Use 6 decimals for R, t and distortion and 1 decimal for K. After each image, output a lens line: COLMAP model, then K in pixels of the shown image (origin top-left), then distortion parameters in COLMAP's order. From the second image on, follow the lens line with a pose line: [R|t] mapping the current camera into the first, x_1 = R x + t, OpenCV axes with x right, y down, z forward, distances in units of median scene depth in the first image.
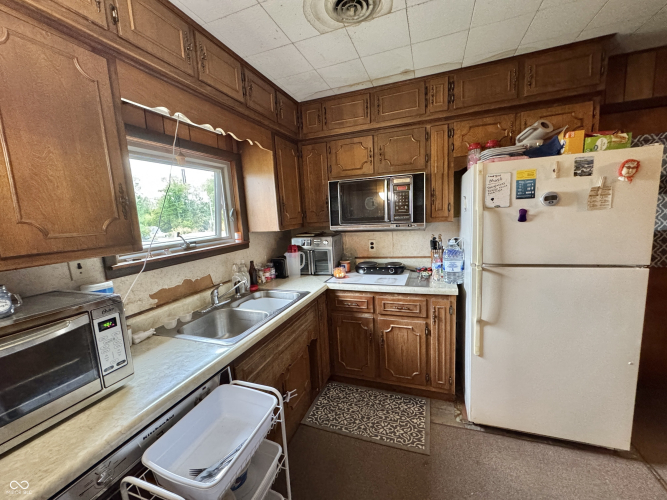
lens RADIAL K [[265.3, 0, 335.5], [0, 265.3, 249.6], [0, 0, 1]] dist [-0.000510, -0.000020]
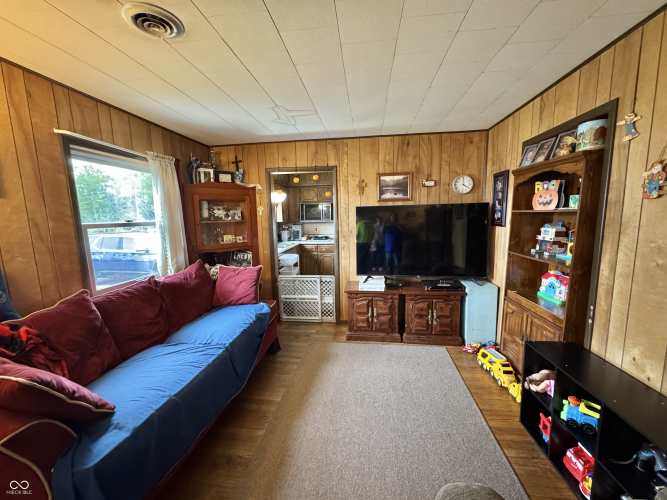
lens RADIAL K [[265.3, 0, 332.1], [0, 265.3, 248.4], [0, 0, 1]] dist [-0.000510, -0.000020]
pose [[0.977110, -0.003296, 0.212710, -0.259226], [0.004296, 0.999982, -0.004239, 0.186585], [-0.212693, 0.005056, 0.977106, -1.531732]]
